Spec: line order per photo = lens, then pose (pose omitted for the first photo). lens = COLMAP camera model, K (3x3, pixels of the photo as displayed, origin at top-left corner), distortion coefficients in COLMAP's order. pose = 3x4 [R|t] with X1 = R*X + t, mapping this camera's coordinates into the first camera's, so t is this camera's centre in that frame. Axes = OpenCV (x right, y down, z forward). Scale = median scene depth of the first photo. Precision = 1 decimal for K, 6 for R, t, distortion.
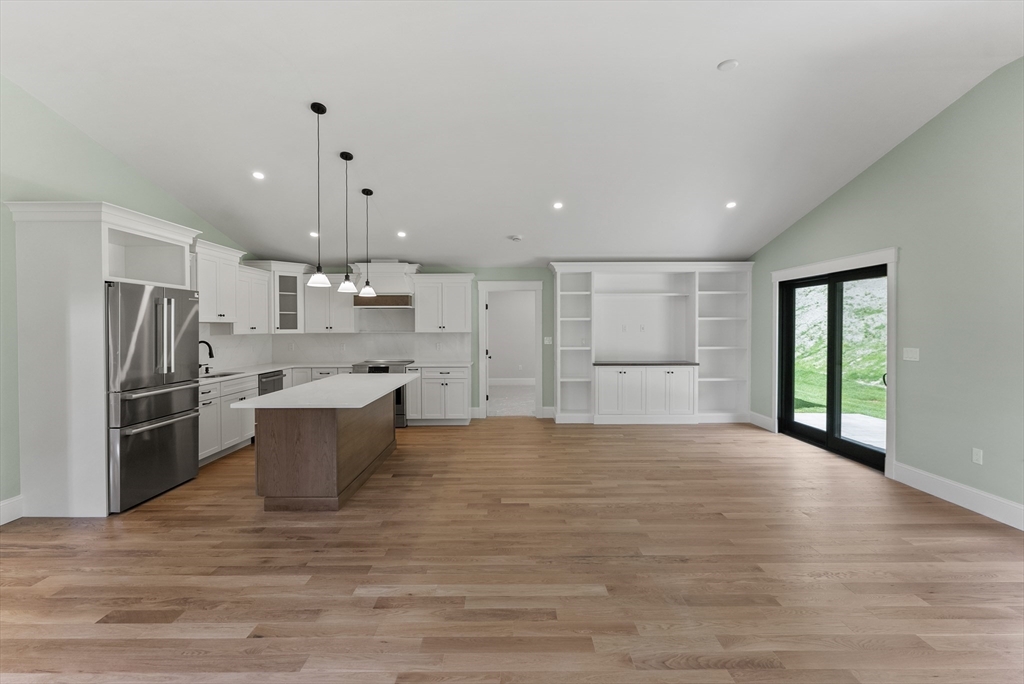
lens RADIAL K [[452.4, 0, 509.2], [0, 452.4, 334.2], [0, 0, 1]] dist [-0.000376, 0.000053]
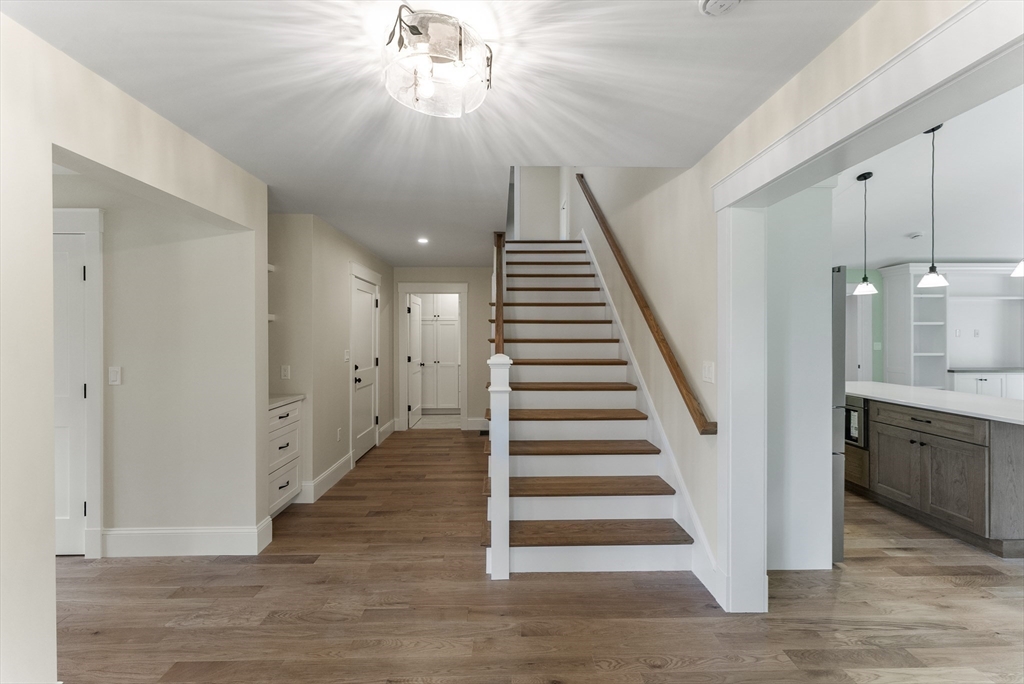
lens RADIAL K [[411.3, 0, 507.4], [0, 411.3, 336.1], [0, 0, 1]] dist [-0.000195, -0.000042]
pose [[0.999839, 0.005133, 0.017191, -0.815330], [-0.004899, 0.999895, -0.013657, 0.010328], [-0.017260, 0.013570, 0.999759, 0.168580]]
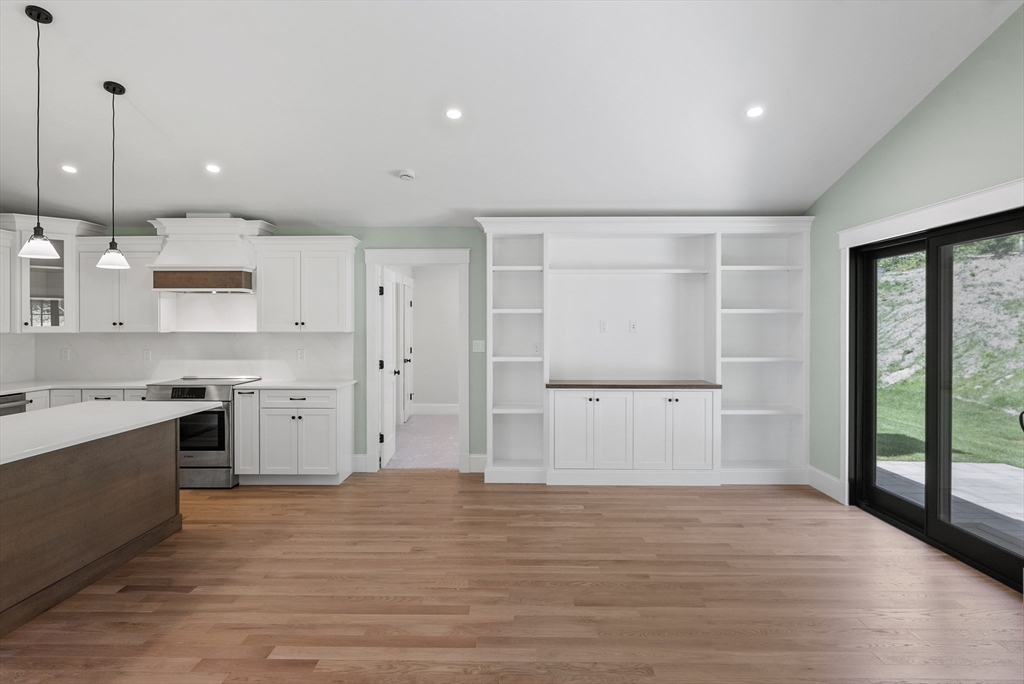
lens RADIAL K [[634.1, 0, 506.3], [0, 634.1, 328.8], [0, 0, 1]] dist [-0.000736, -0.000357]
pose [[0.999769, 0.003792, -0.021179, 0.162831], [-0.004045, 0.999921, -0.011921, 0.000690], [0.021132, 0.012004, 0.999705, 0.162580]]
